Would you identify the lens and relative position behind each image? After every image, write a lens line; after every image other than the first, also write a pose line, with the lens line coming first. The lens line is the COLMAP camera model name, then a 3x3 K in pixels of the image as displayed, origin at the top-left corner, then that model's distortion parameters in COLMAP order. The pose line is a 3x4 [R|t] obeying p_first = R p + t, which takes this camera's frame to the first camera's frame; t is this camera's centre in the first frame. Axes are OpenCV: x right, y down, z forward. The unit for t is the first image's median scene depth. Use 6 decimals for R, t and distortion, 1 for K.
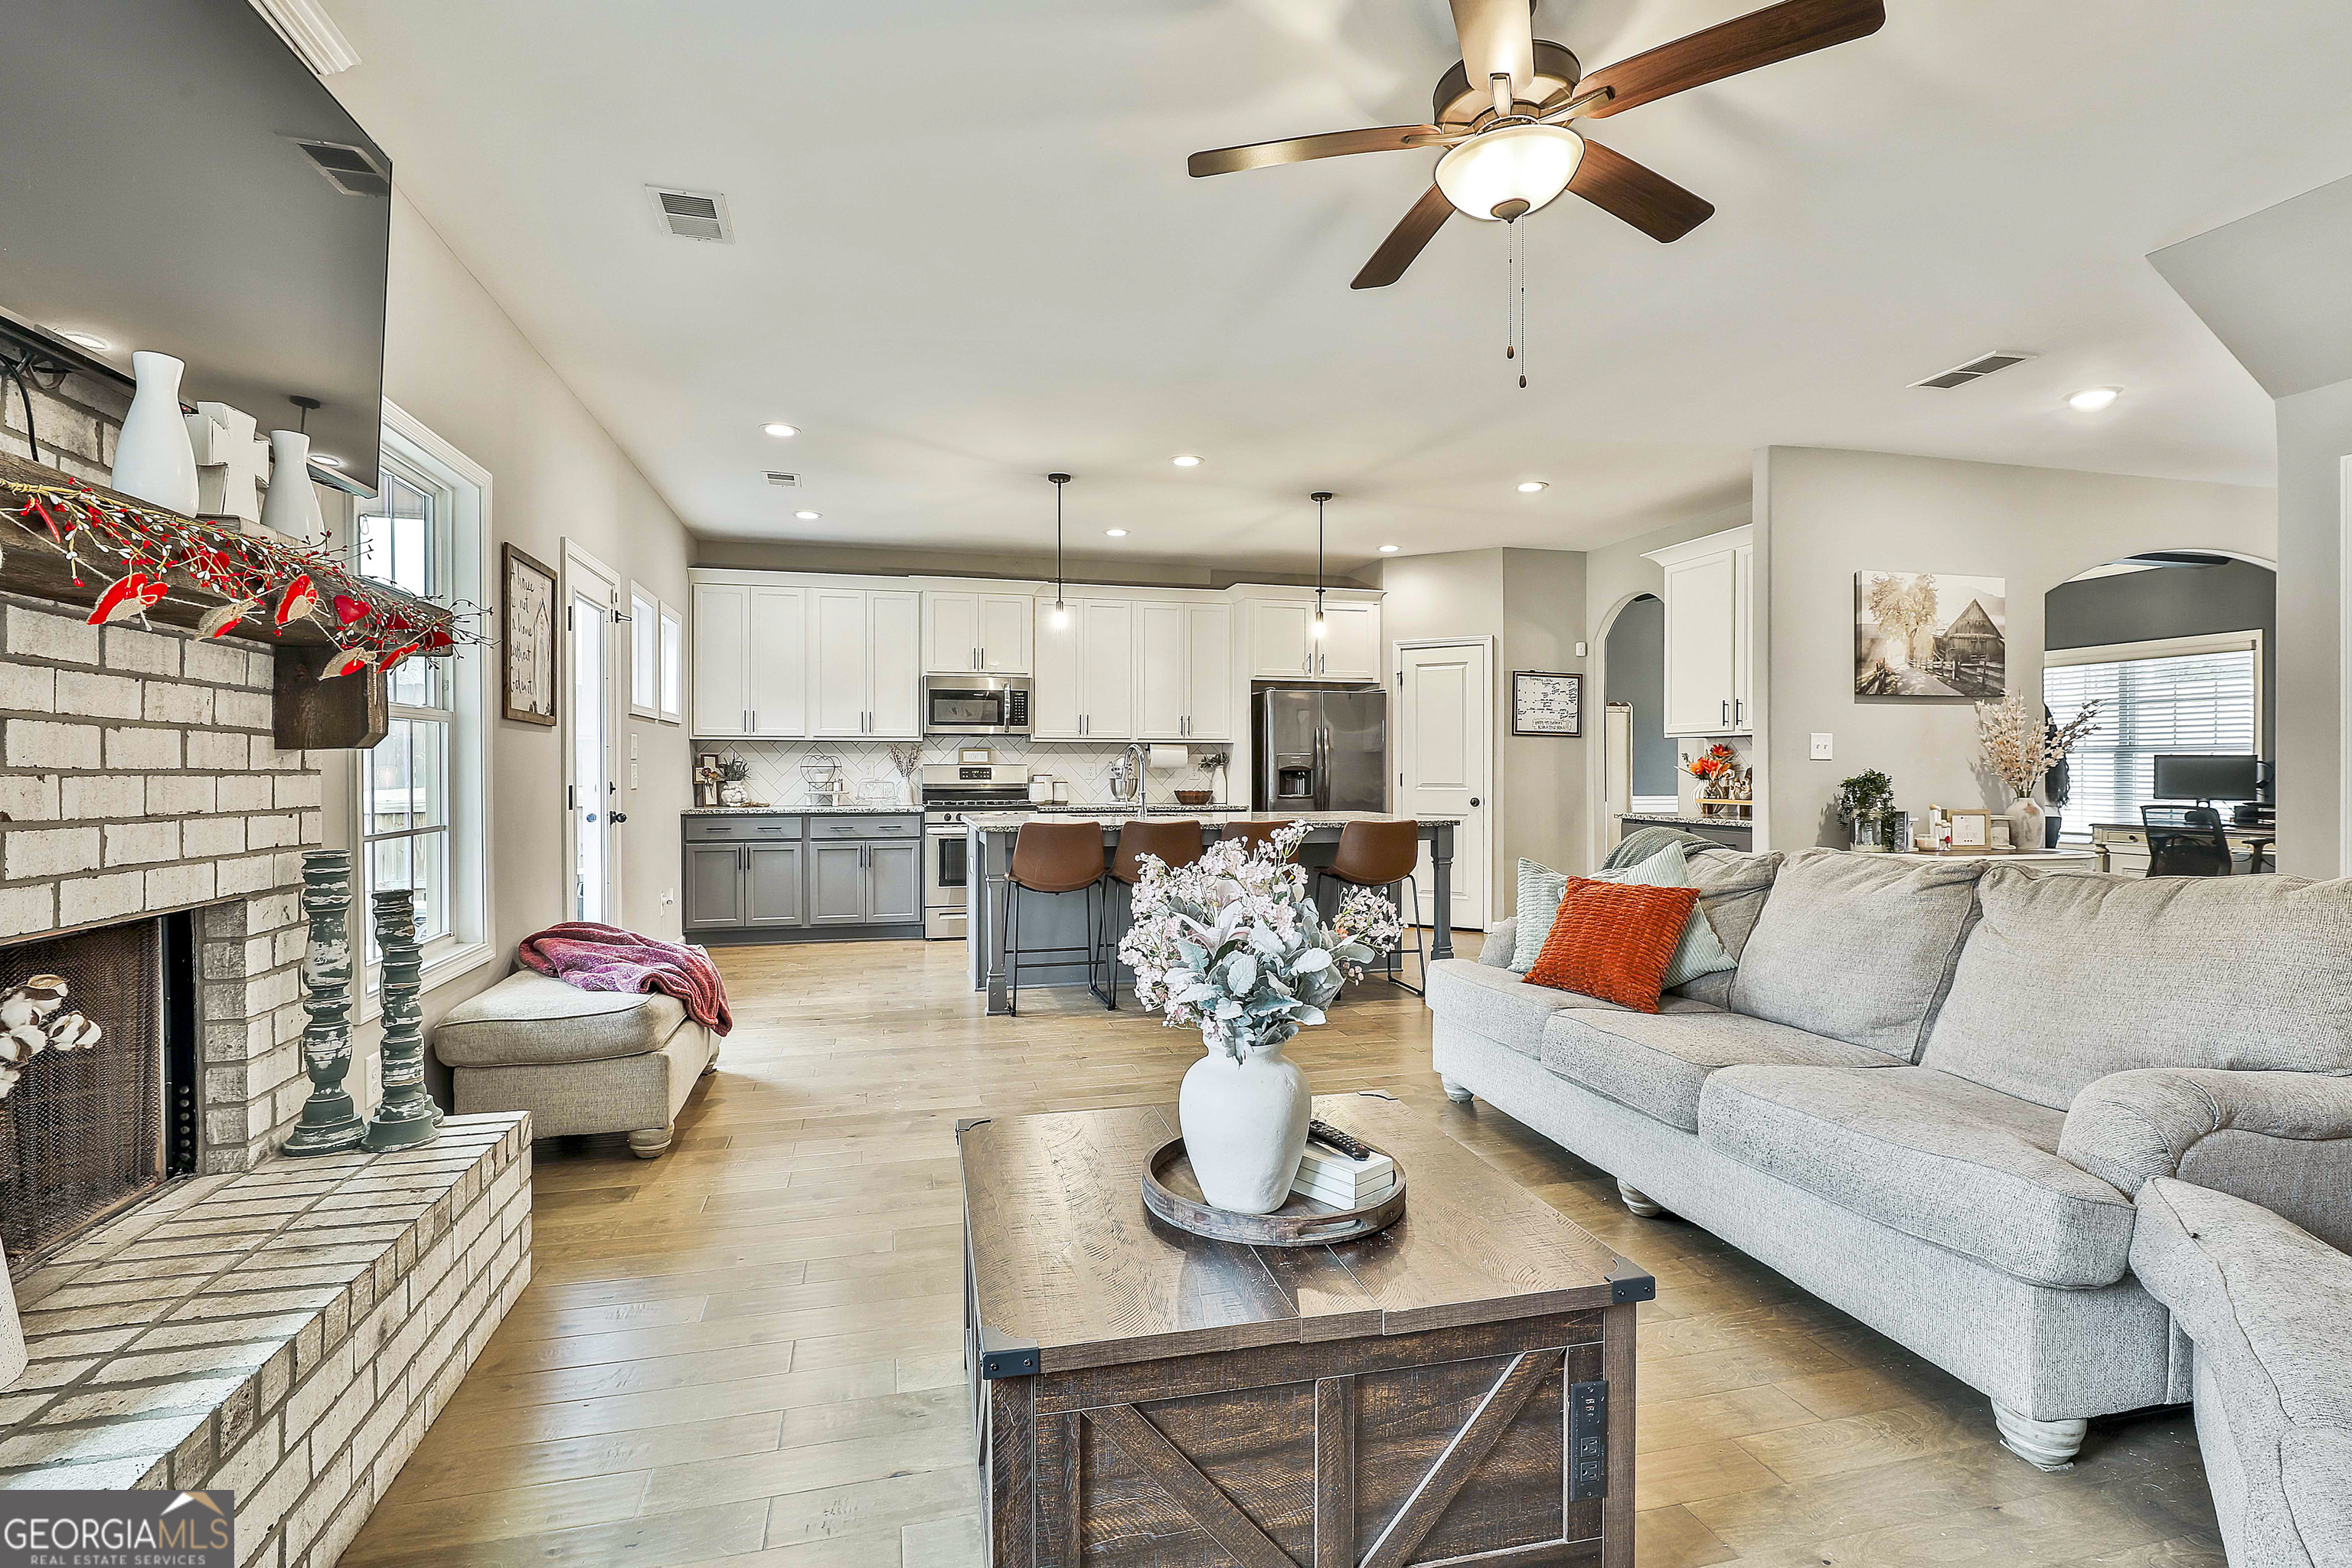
lens RADIAL K [[1124.6, 0, 1182.4], [0, 1124.6, 776.9], [0, 0, 1]] dist [0.001859, 0.001068]
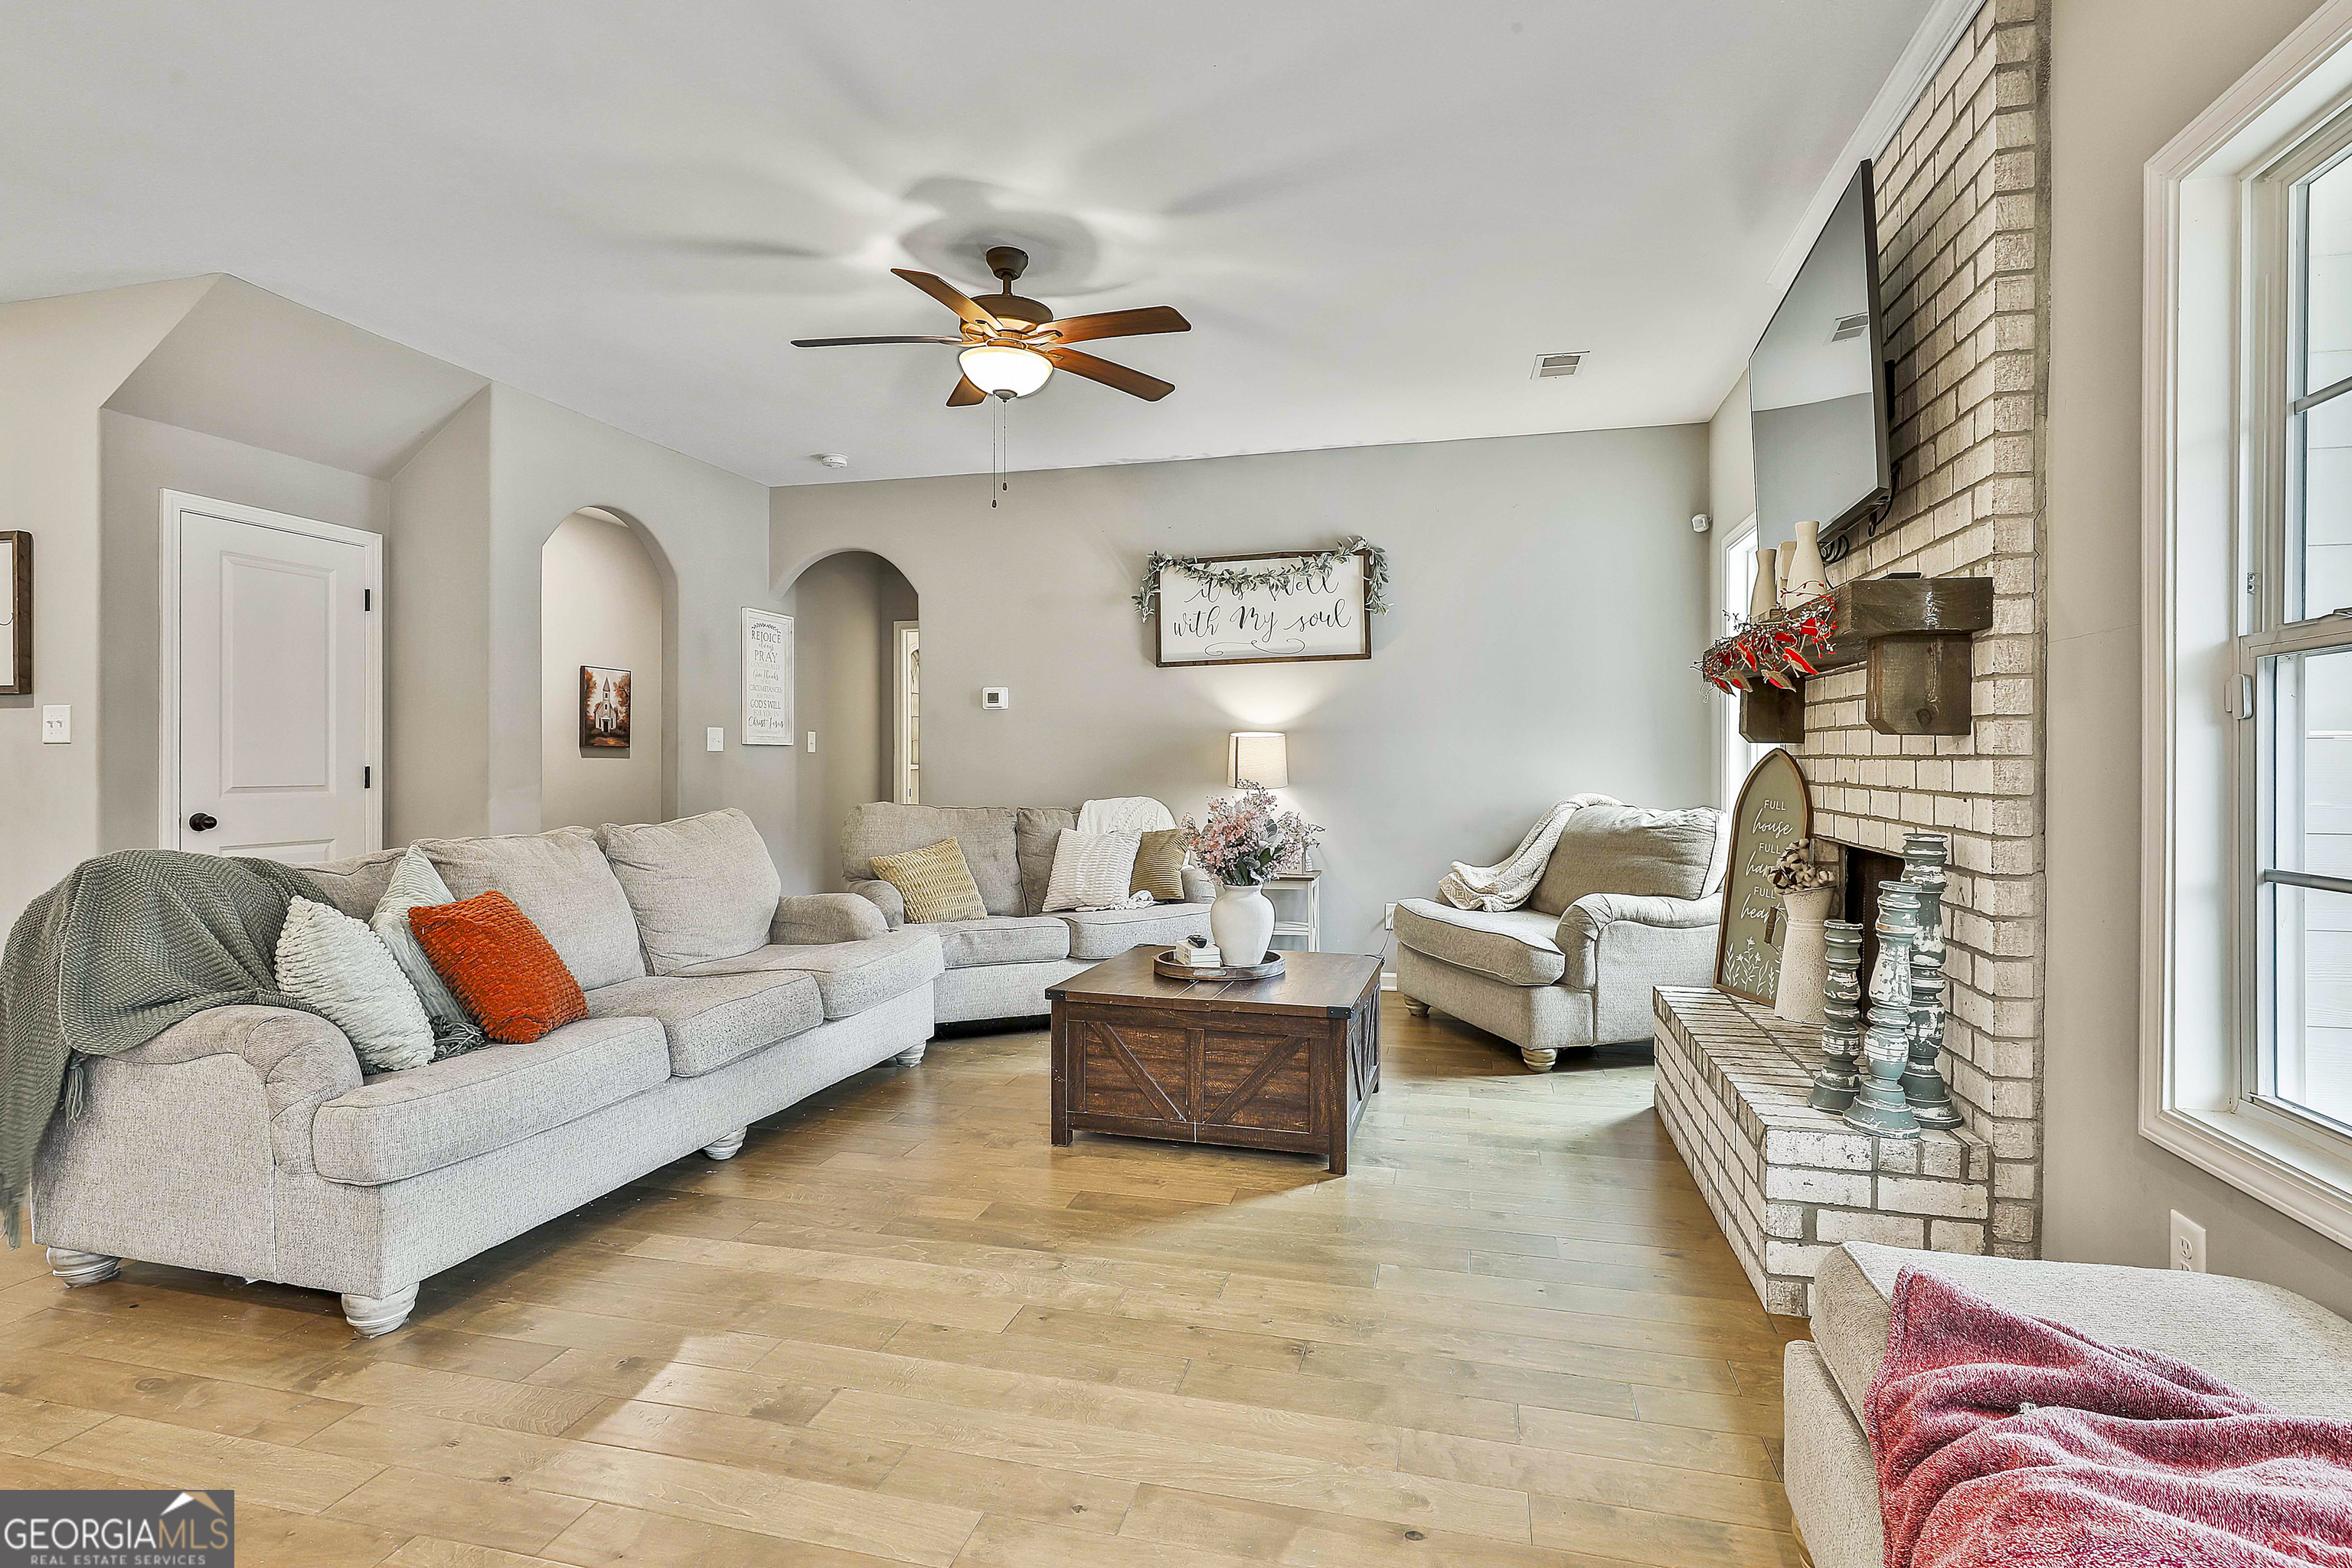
lens RADIAL K [[1136.4, 0, 1176.2], [0, 1136.4, 760.6], [0, 0, 1]] dist [-0.001607, 0.001017]
pose [[-0.872638, 0.000962, 0.488366, -0.266611], [0.004171, 0.999976, 0.005483, -0.003759], [-0.488349, 0.006822, -0.872622, 0.889050]]
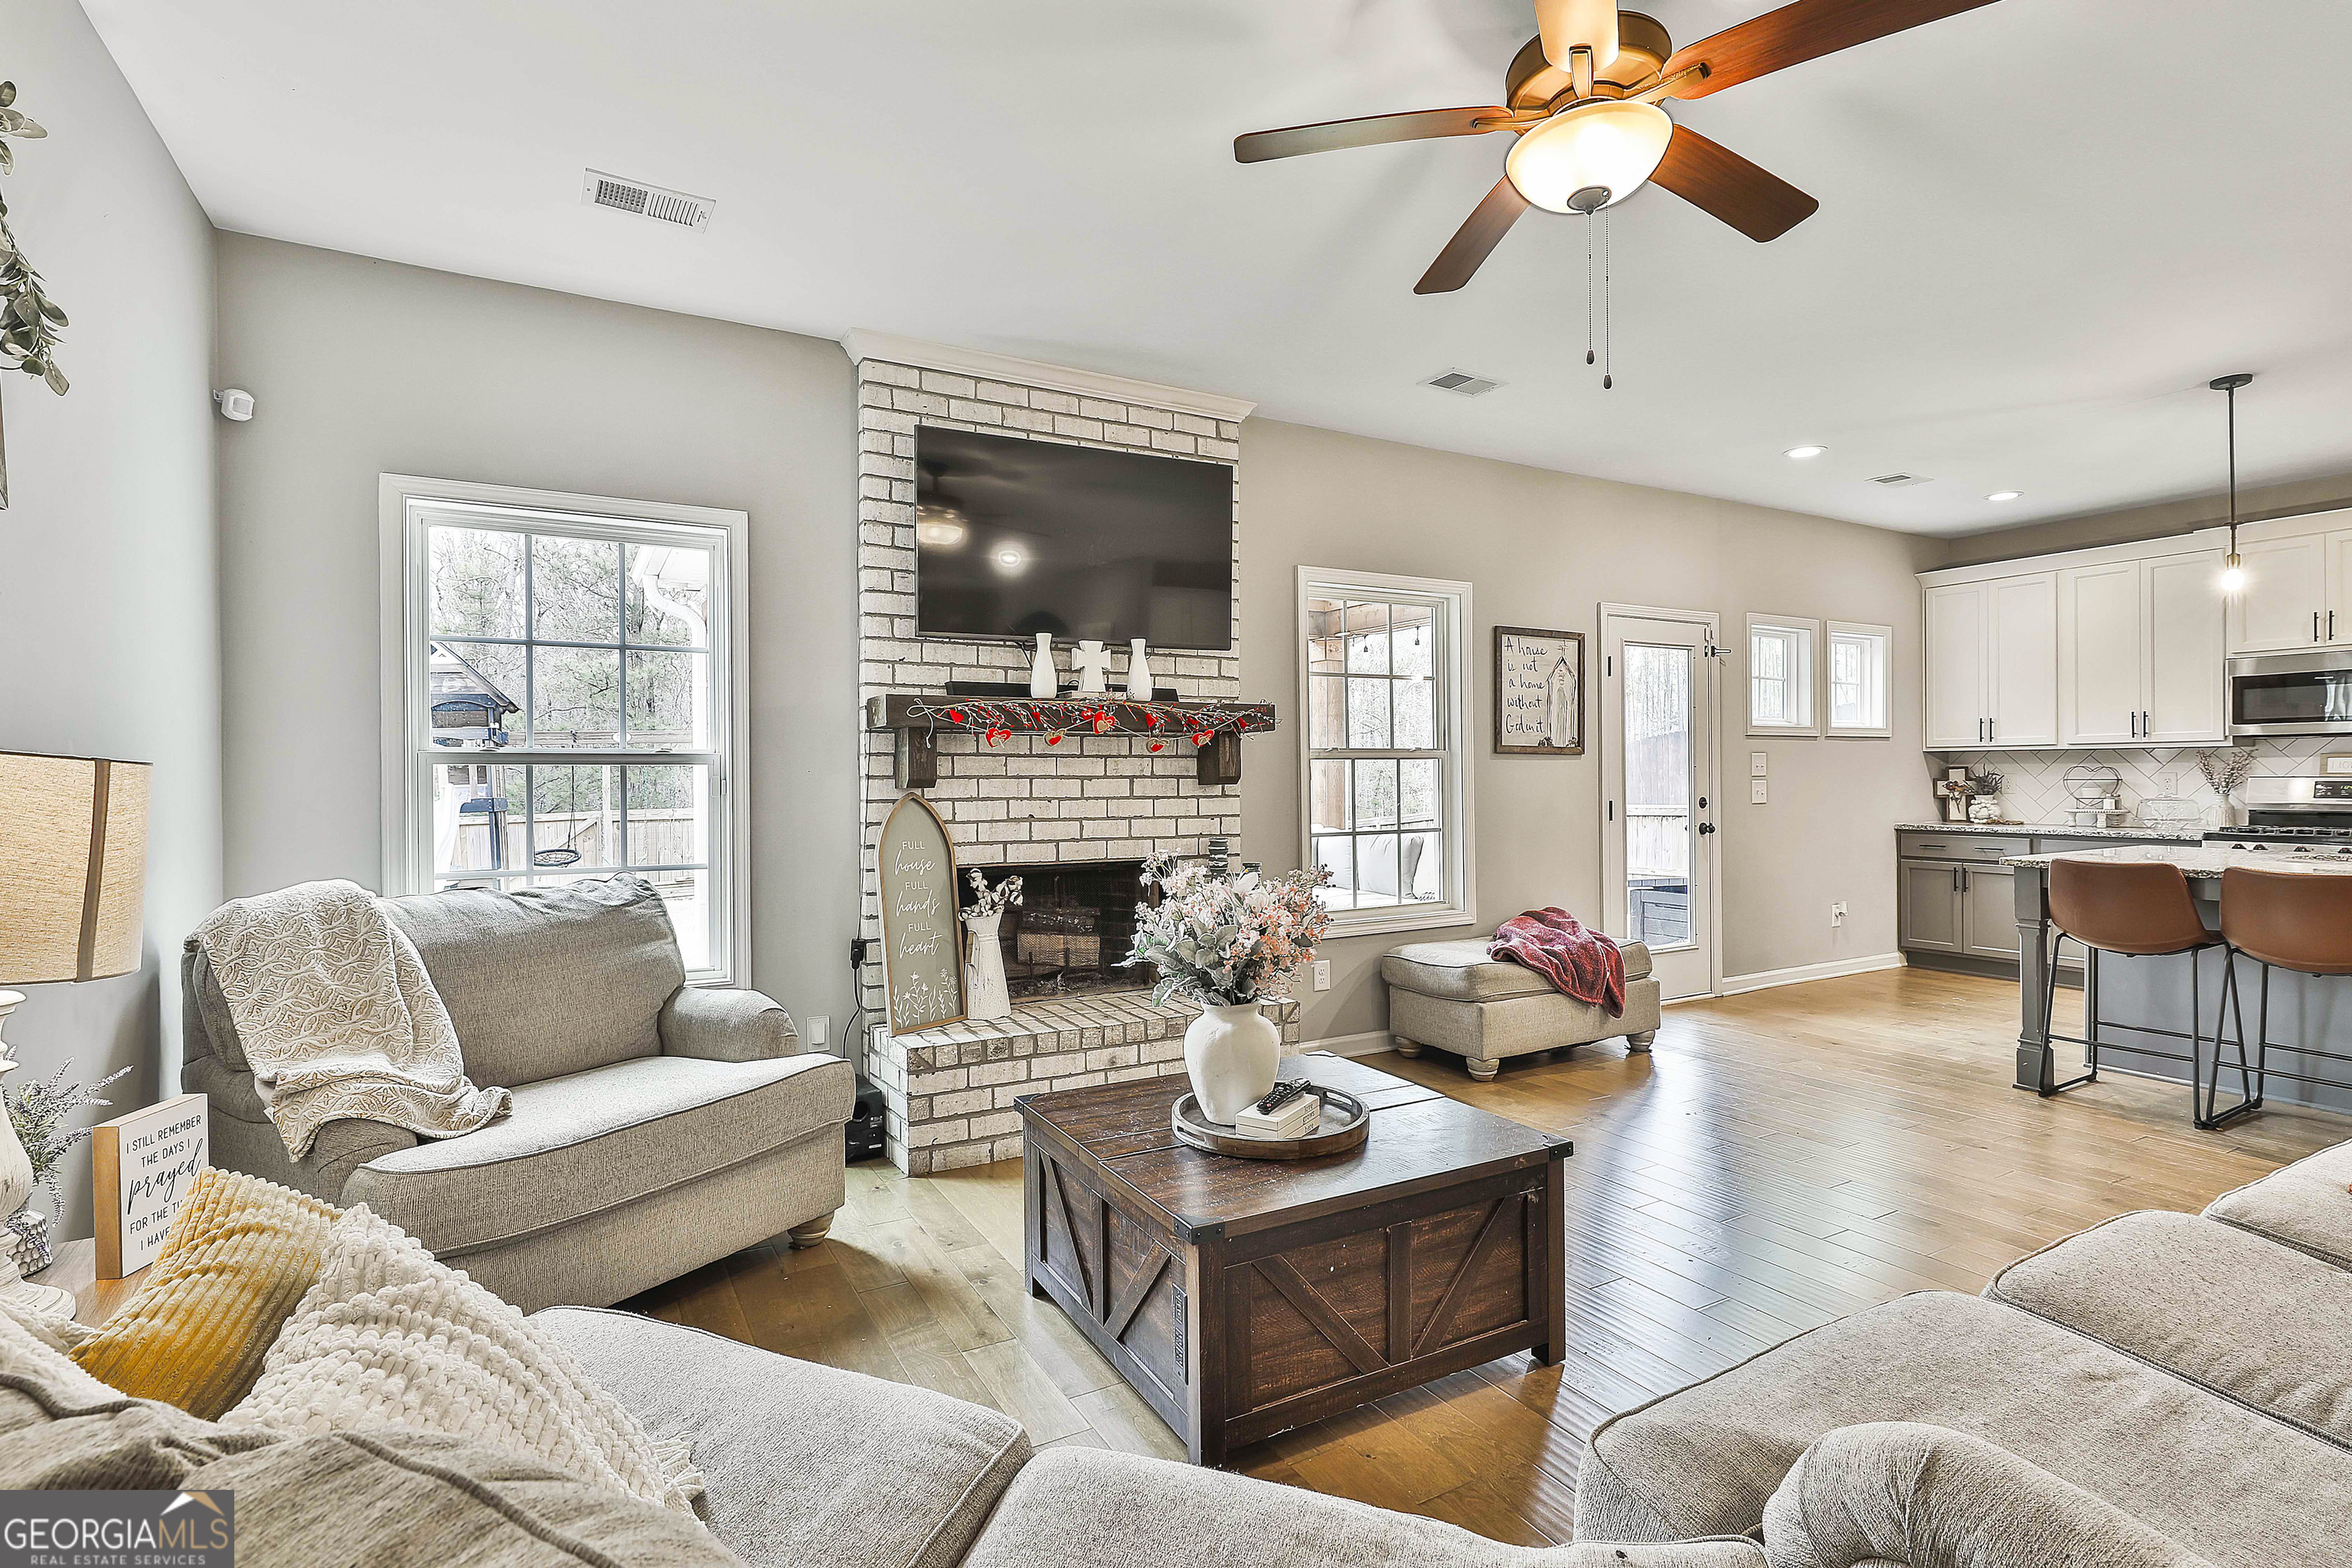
lens RADIAL K [[1132.7, 0, 1179.0], [0, 1132.7, 781.1], [0, 0, 1]] dist [-0.003494, 0.001548]
pose [[0.255513, 0.004175, -0.966797, 0.430996], [-0.000189, 0.999991, 0.004269, -0.015558], [0.966806, -0.000908, 0.255512, 0.176325]]
